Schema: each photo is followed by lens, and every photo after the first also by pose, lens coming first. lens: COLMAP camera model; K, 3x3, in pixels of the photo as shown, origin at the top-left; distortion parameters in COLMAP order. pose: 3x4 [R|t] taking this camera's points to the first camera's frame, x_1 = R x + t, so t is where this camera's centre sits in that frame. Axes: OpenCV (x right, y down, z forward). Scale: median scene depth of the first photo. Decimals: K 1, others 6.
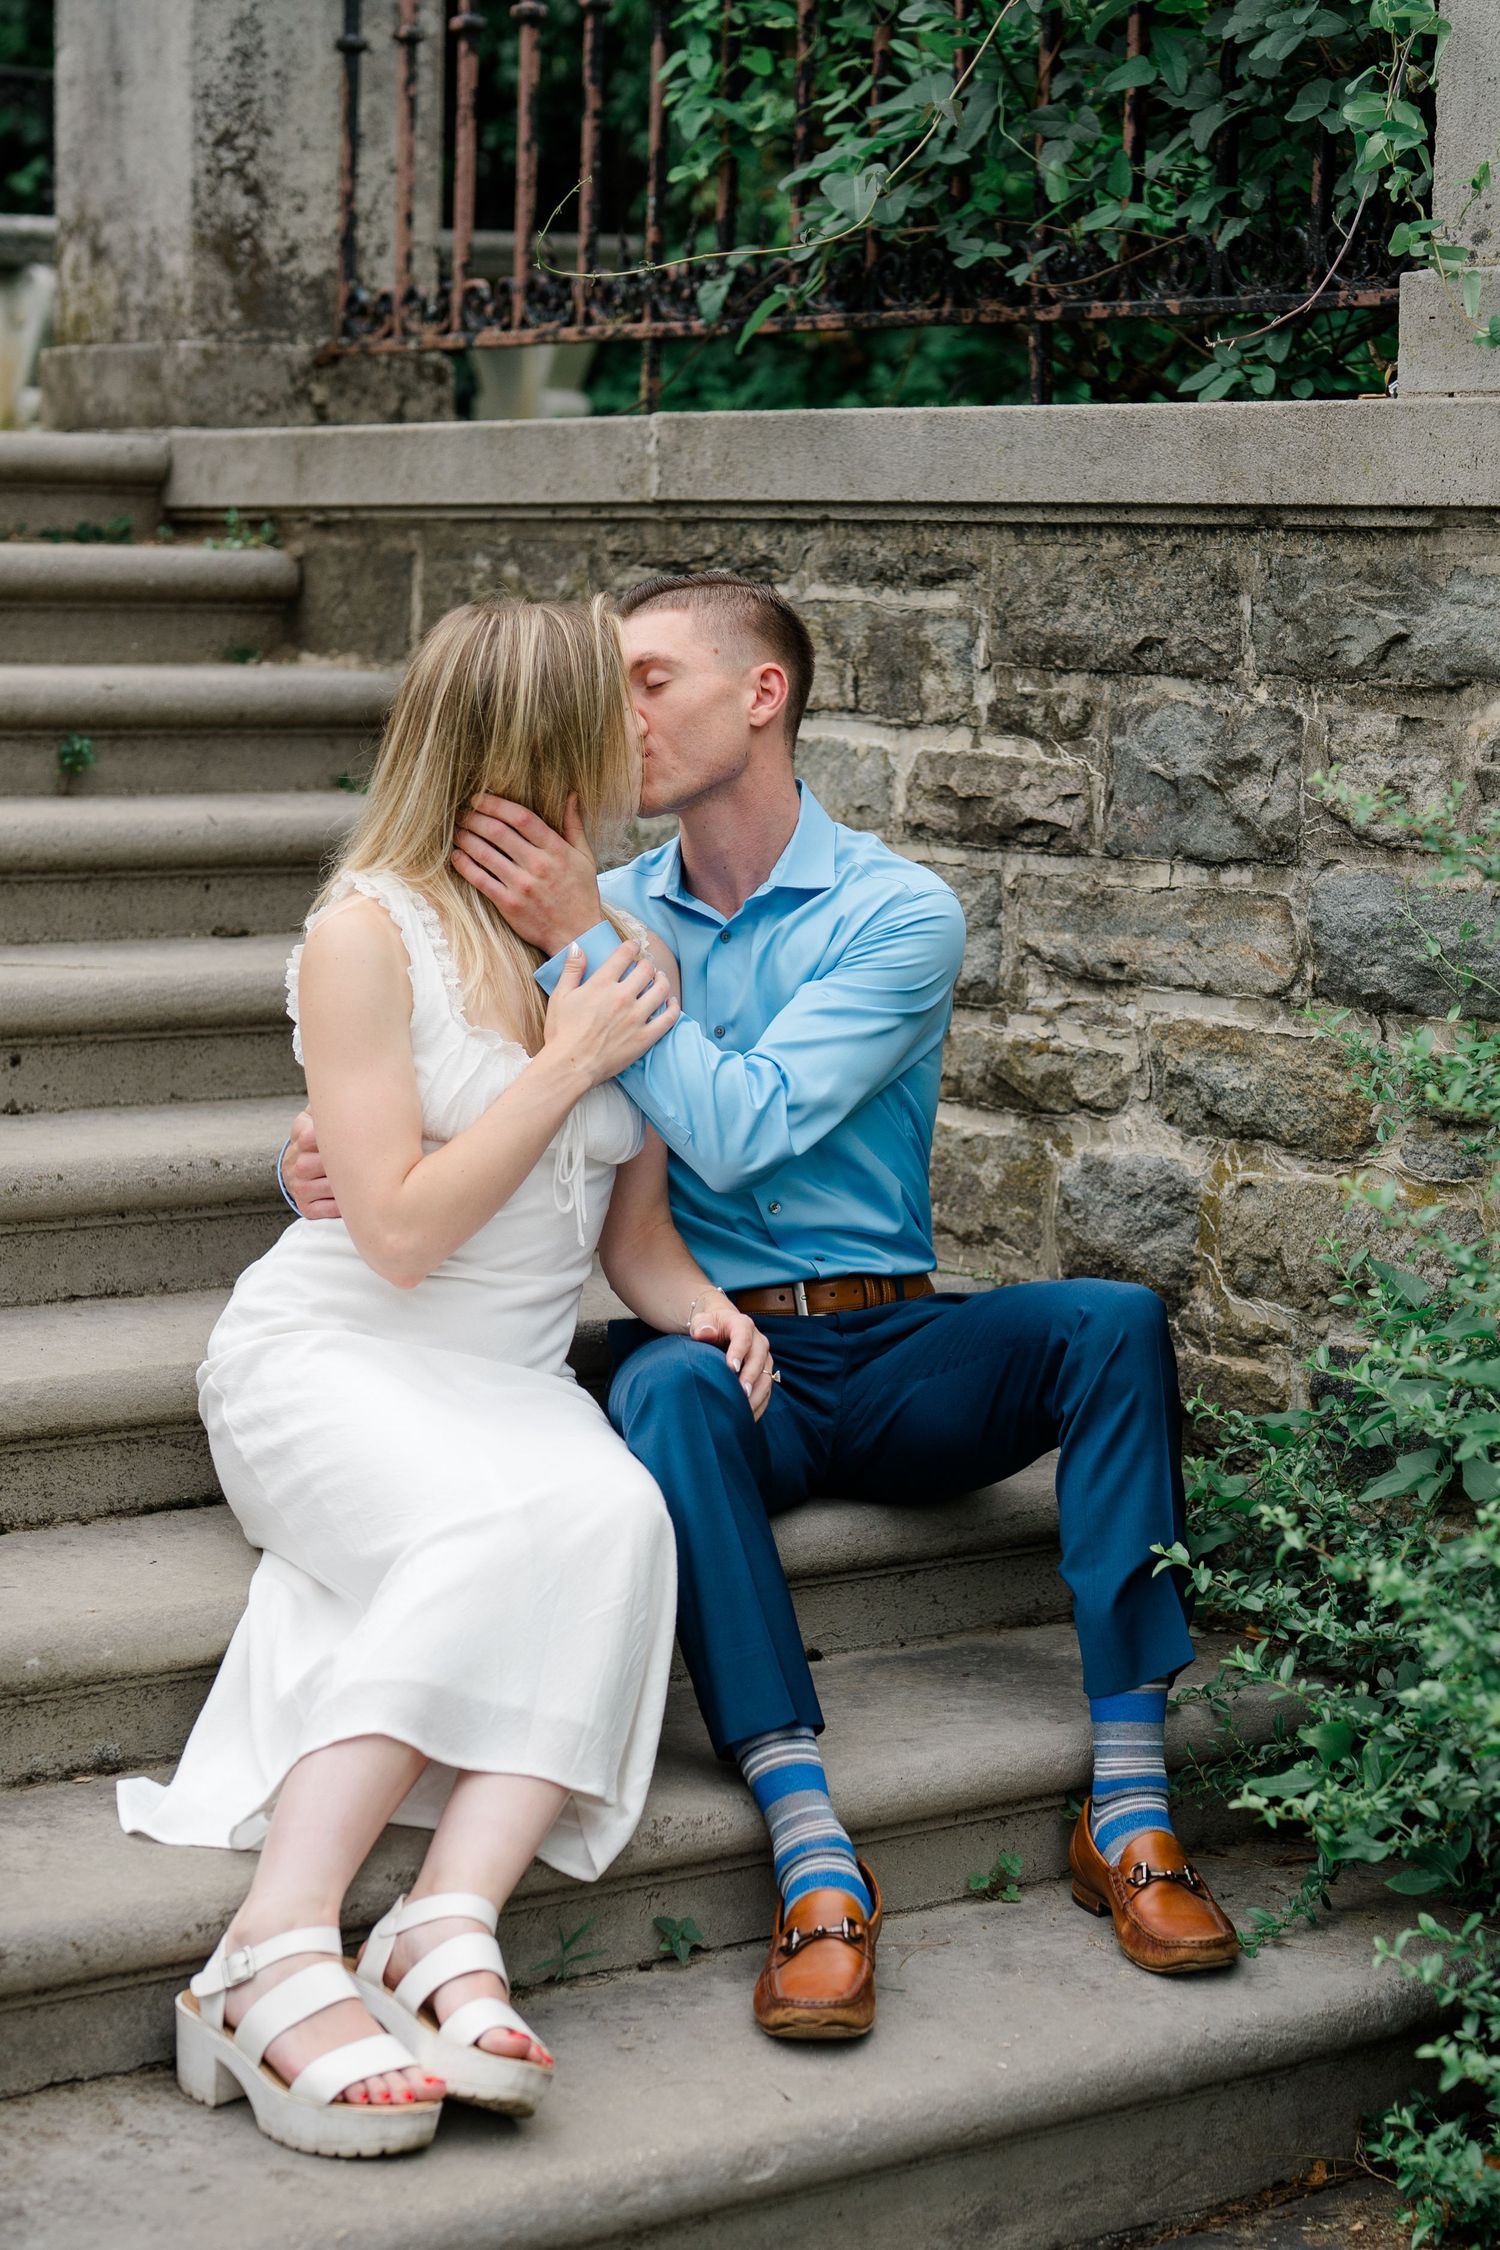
lens RADIAL K [[4708.4, 0, 927.5], [0, 4708.4, 1125.5], [0, 0, 1]] dist [-0.063948, 0.088567]
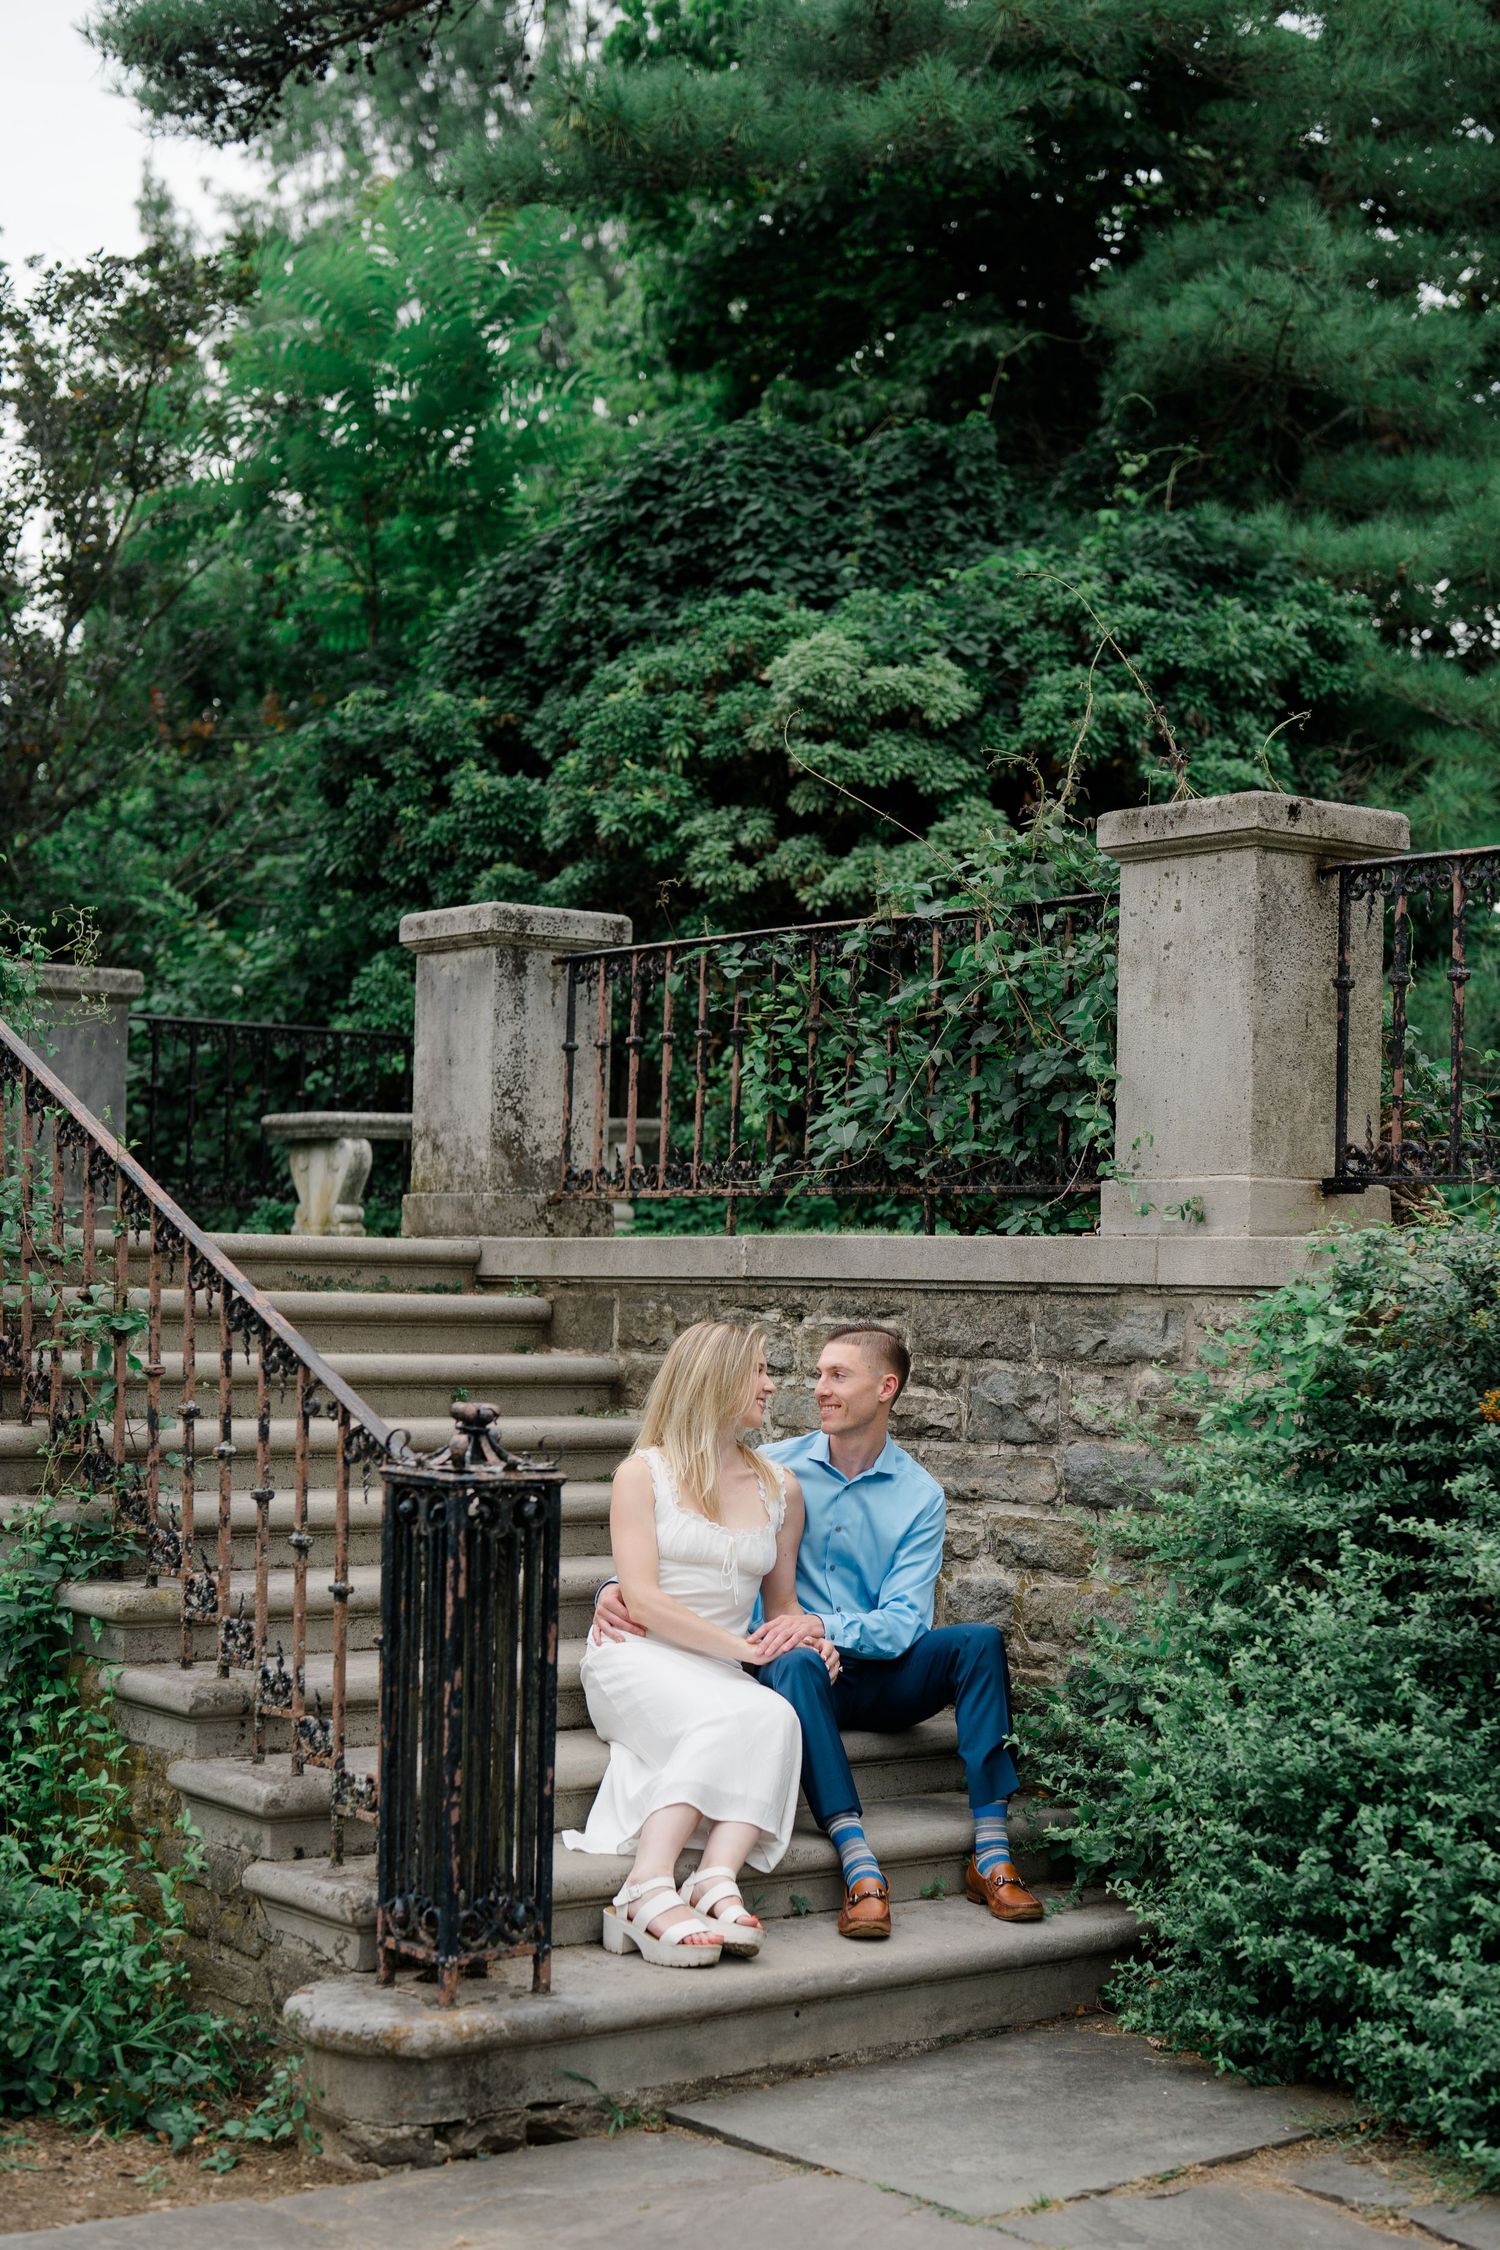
lens RADIAL K [[3219.1, 0, 767.5], [0, 3219.1, 1188.2], [0, 0, 1]] dist [-0.165603, 0.895718]
pose [[0.999976, -0.000336, 0.006941, -0.066931], [0.001365, 0.988864, -0.148814, 0.049532], [-0.006814, 0.148819, 0.988841, -0.501952]]
